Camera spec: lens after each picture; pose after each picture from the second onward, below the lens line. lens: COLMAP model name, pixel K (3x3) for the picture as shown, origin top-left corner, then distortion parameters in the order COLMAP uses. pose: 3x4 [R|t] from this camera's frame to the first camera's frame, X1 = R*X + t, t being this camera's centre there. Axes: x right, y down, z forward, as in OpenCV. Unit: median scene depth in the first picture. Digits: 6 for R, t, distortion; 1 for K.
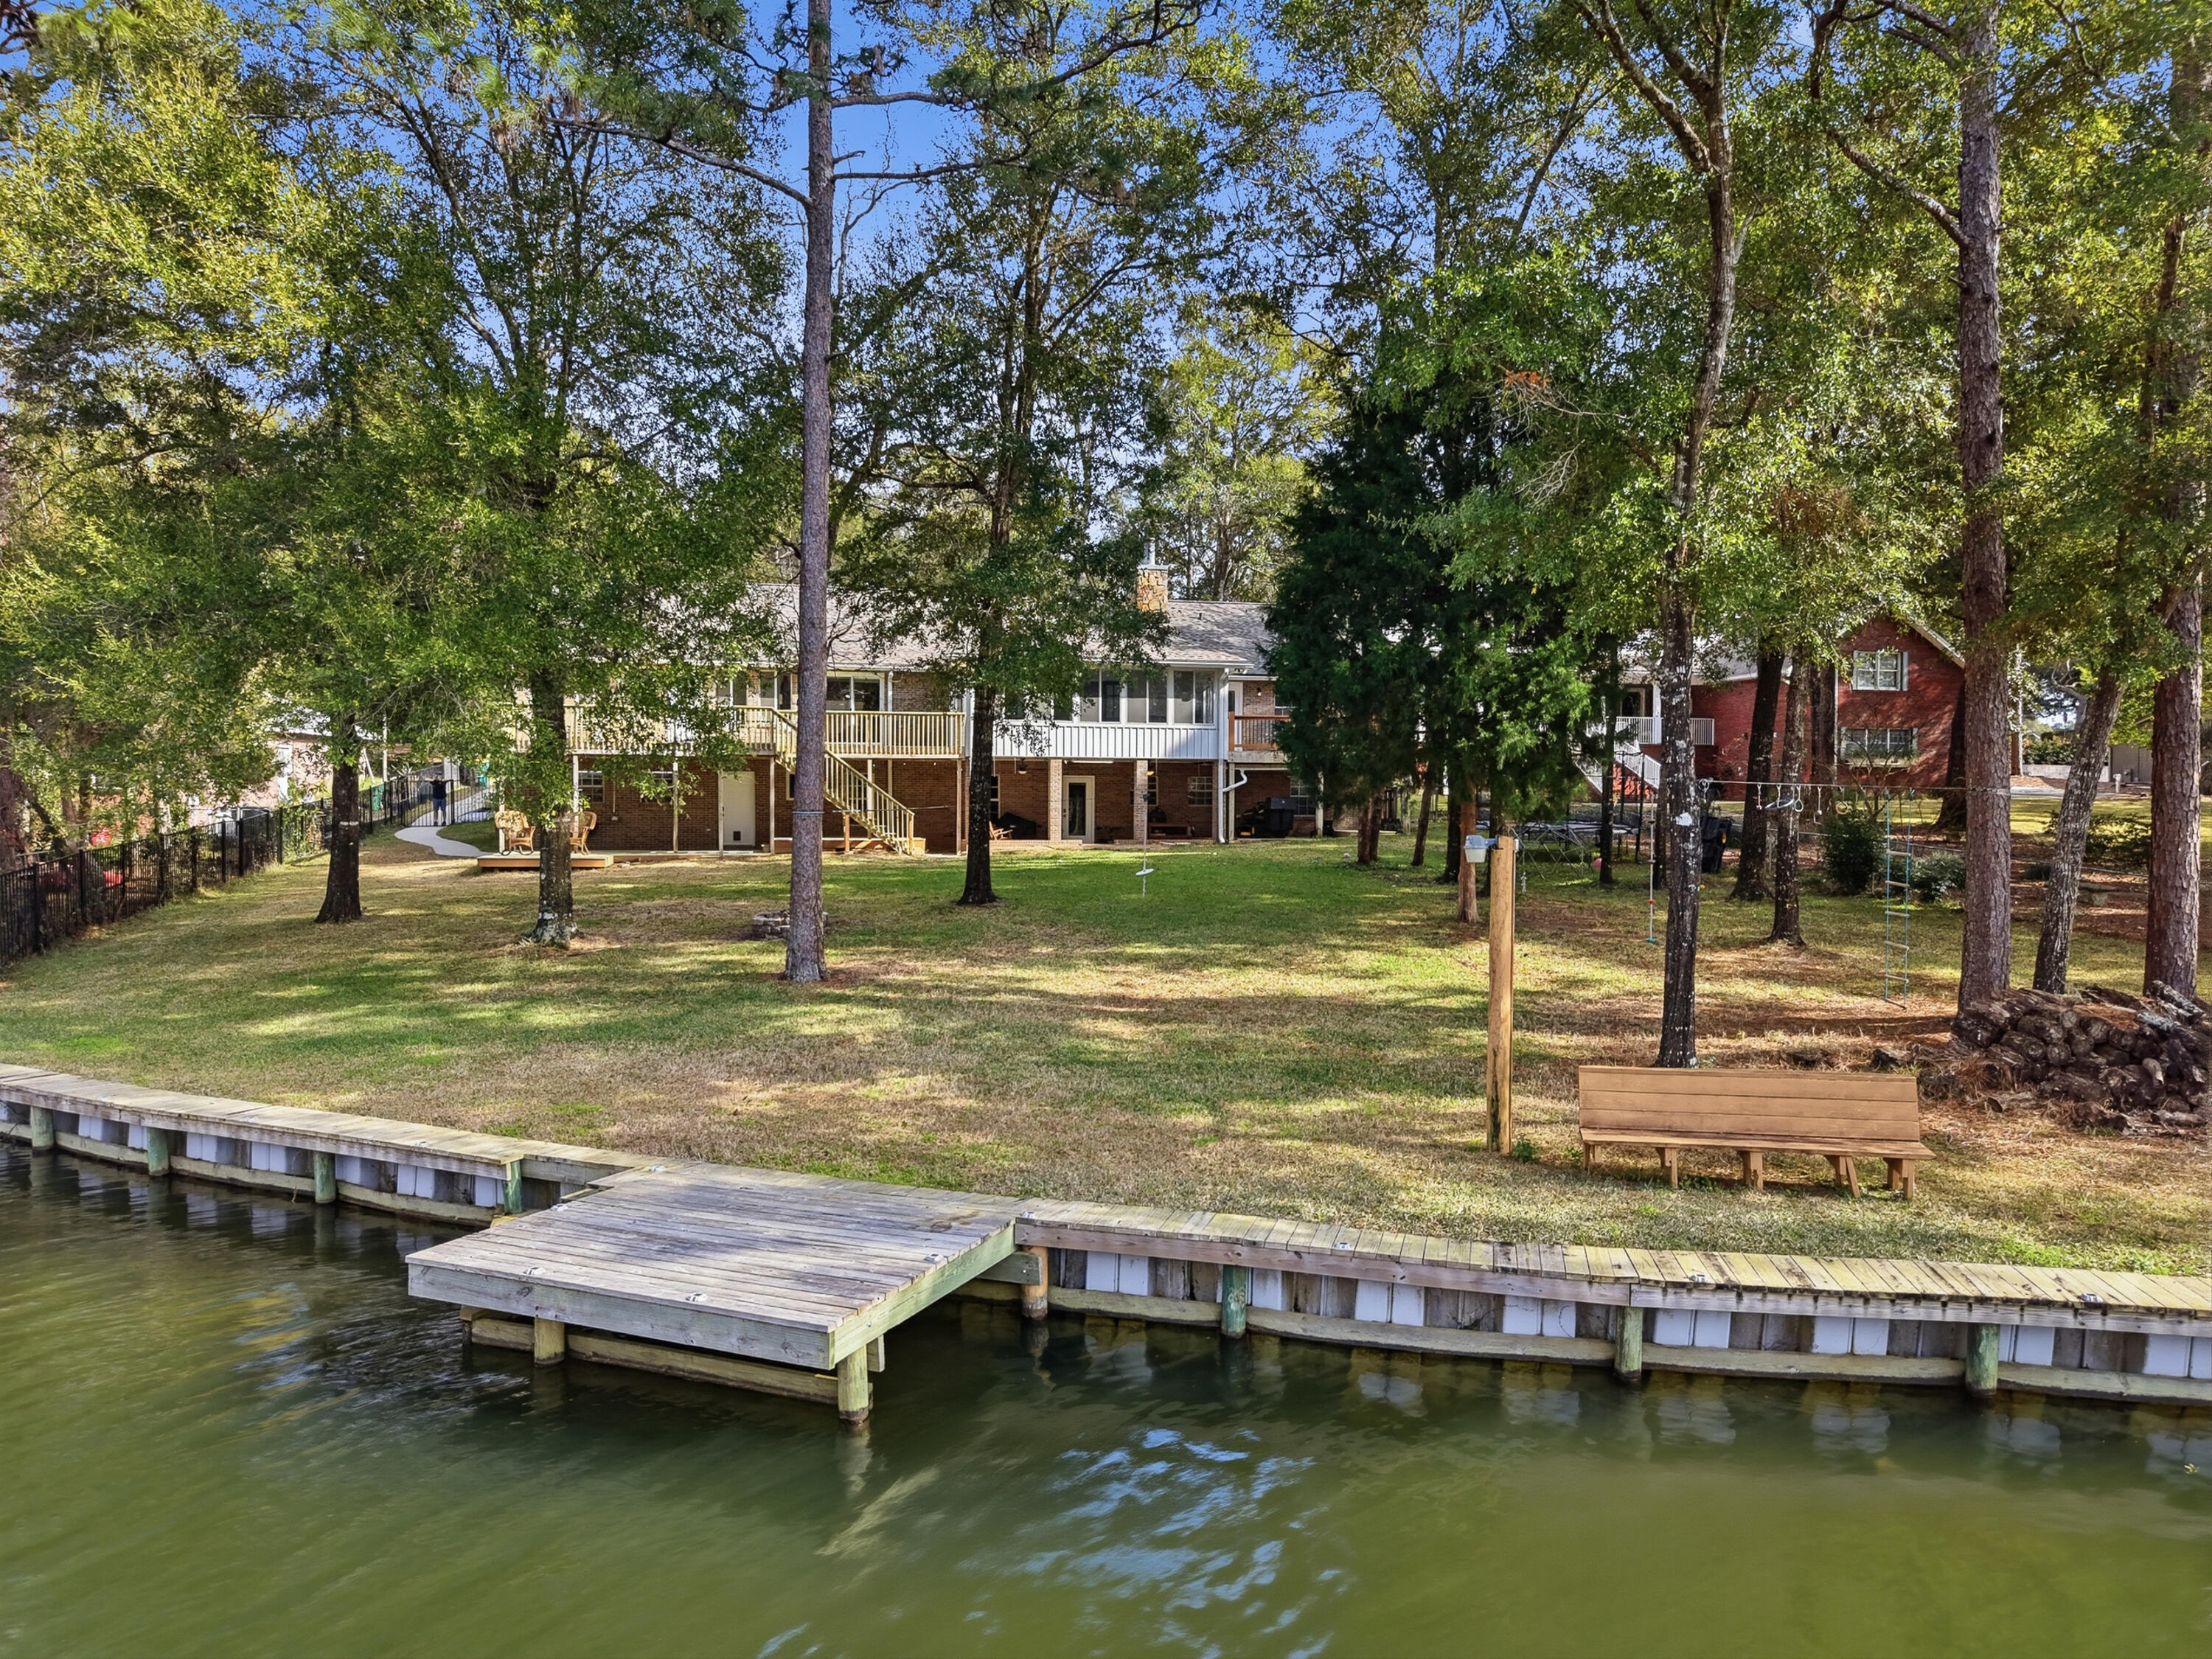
lens RADIAL K [[1517.4, 0, 1098.0], [0, 1517.4, 842.2], [0, 0, 1]] dist [0.004034, -0.002968]
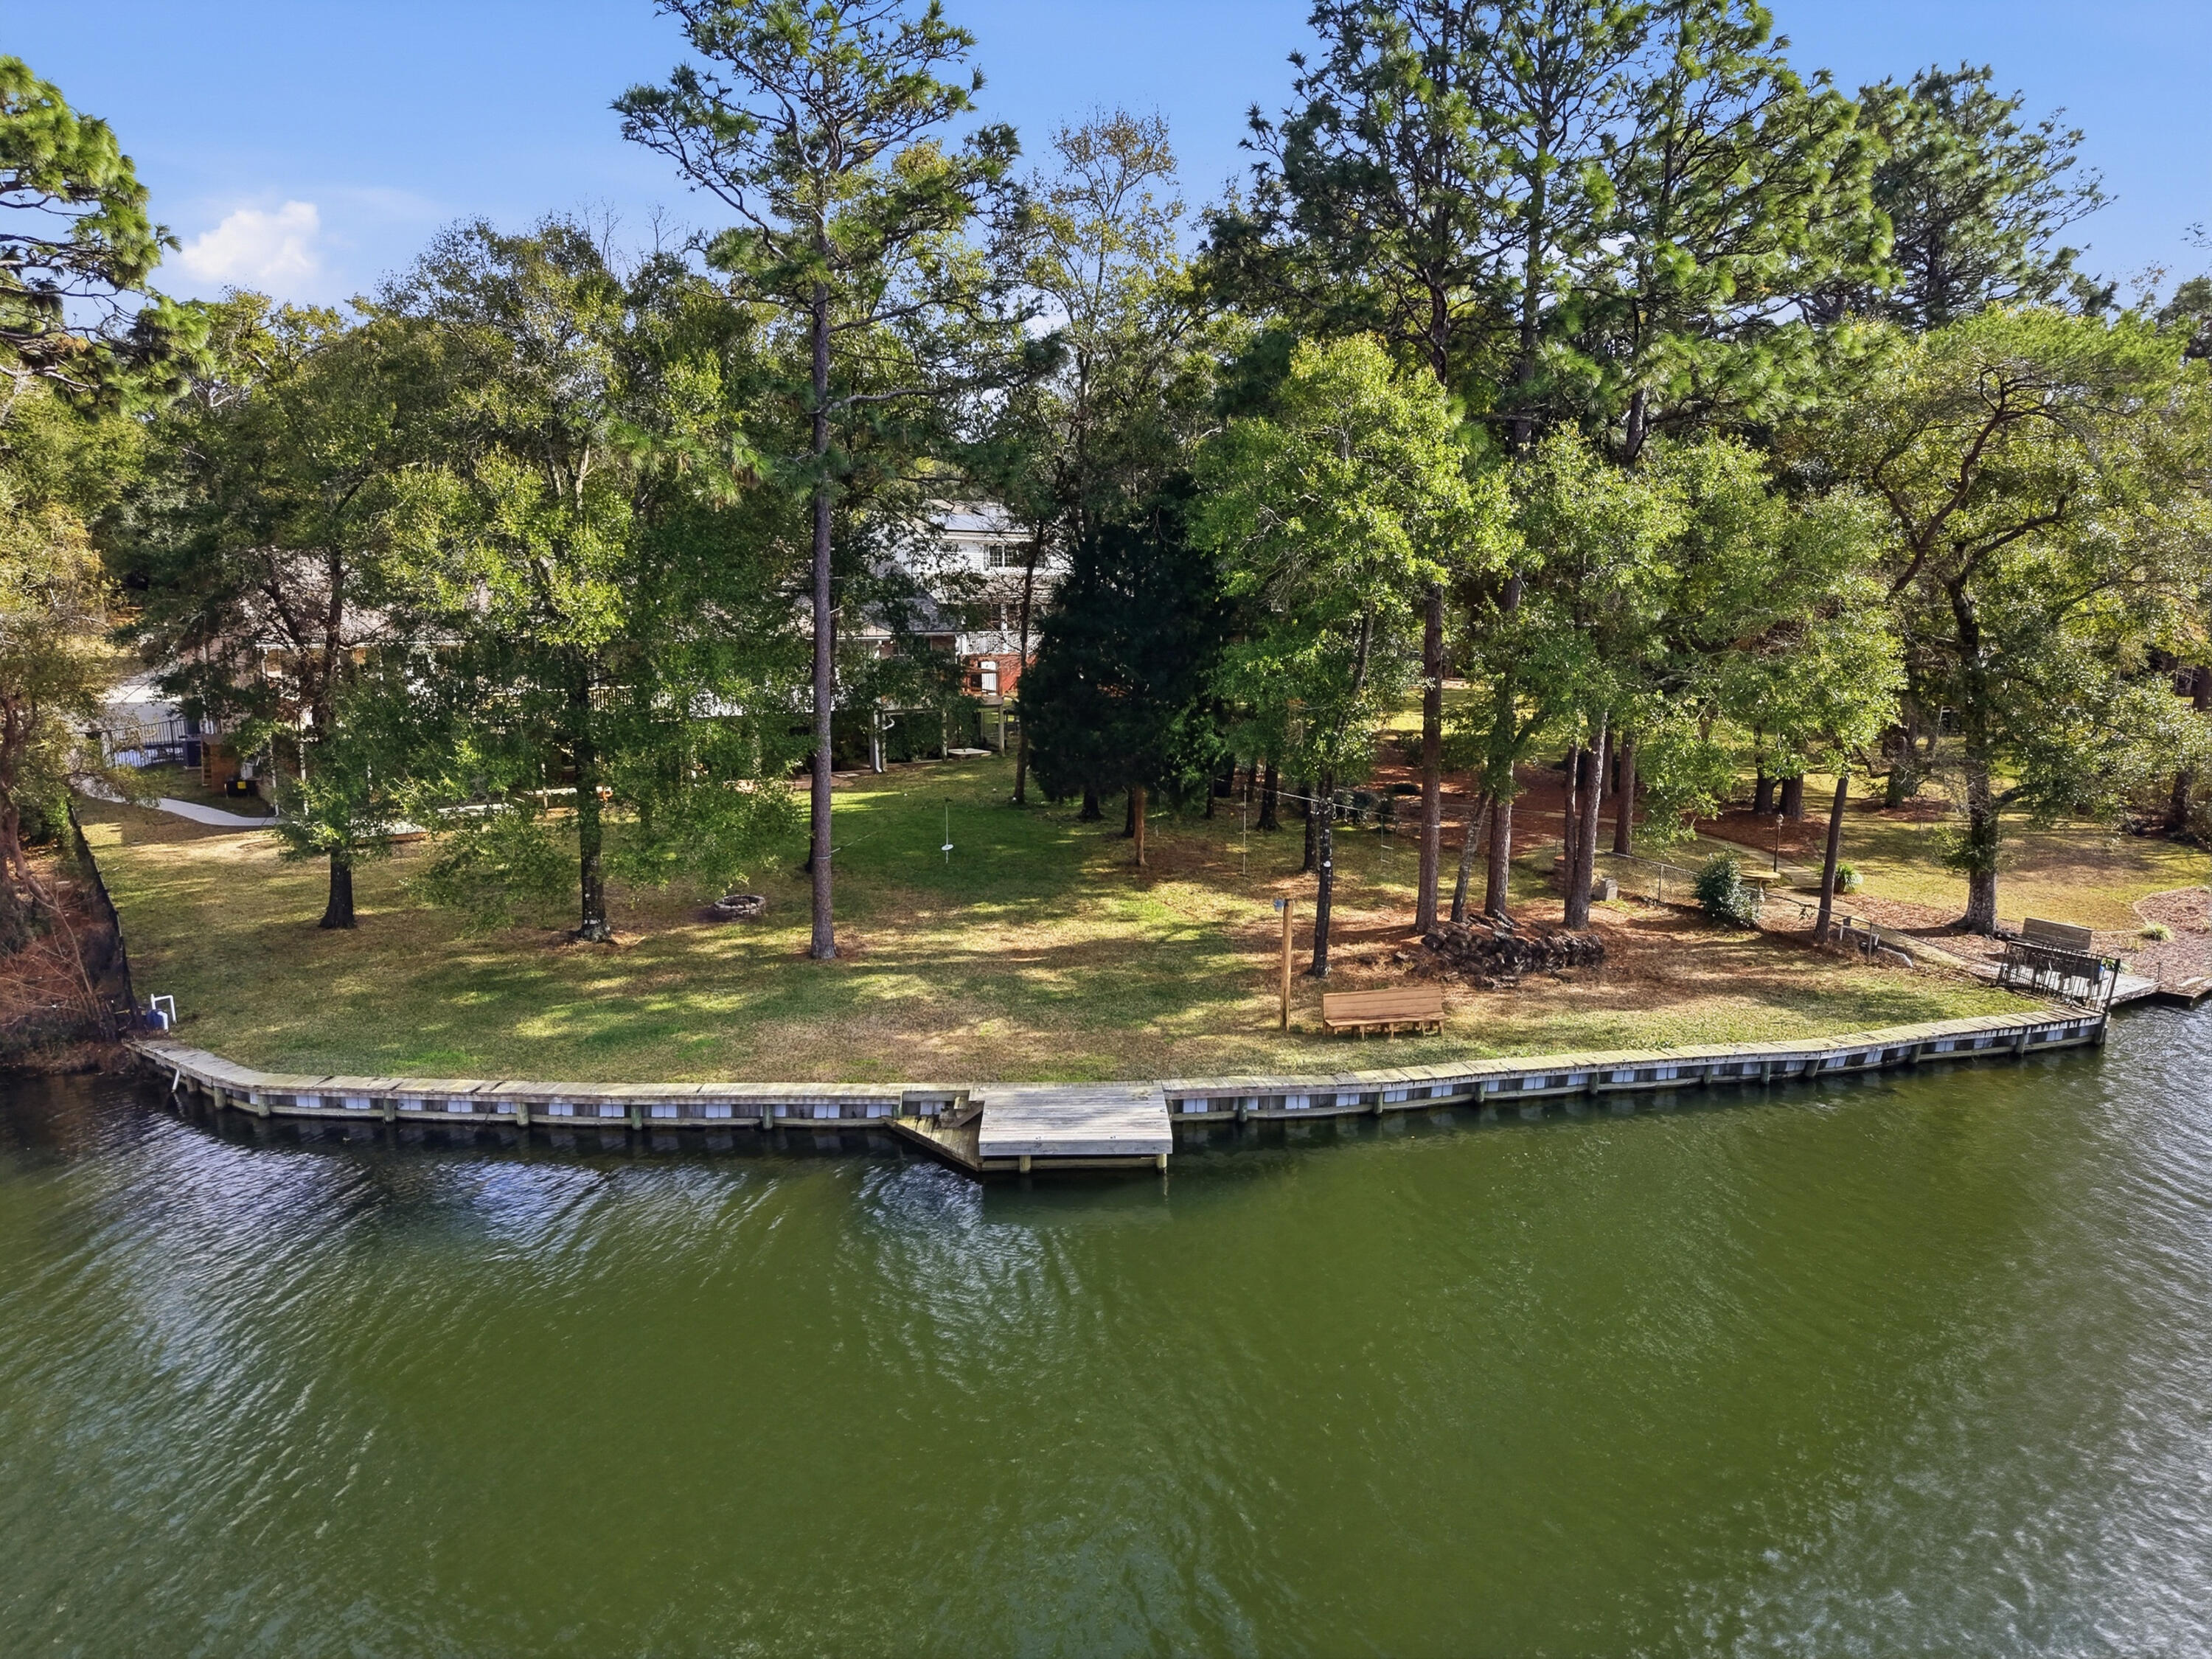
lens RADIAL K [[1517.4, 0, 1110.2], [0, 1517.4, 823.7], [0, 0, 1]] dist [0.004034, -0.002968]
pose [[0.907744, -0.068161, 0.413950, -1.183571], [0.010857, 0.990199, 0.139239, -0.562966], [-0.419384, -0.121899, 0.899588, -1.224097]]
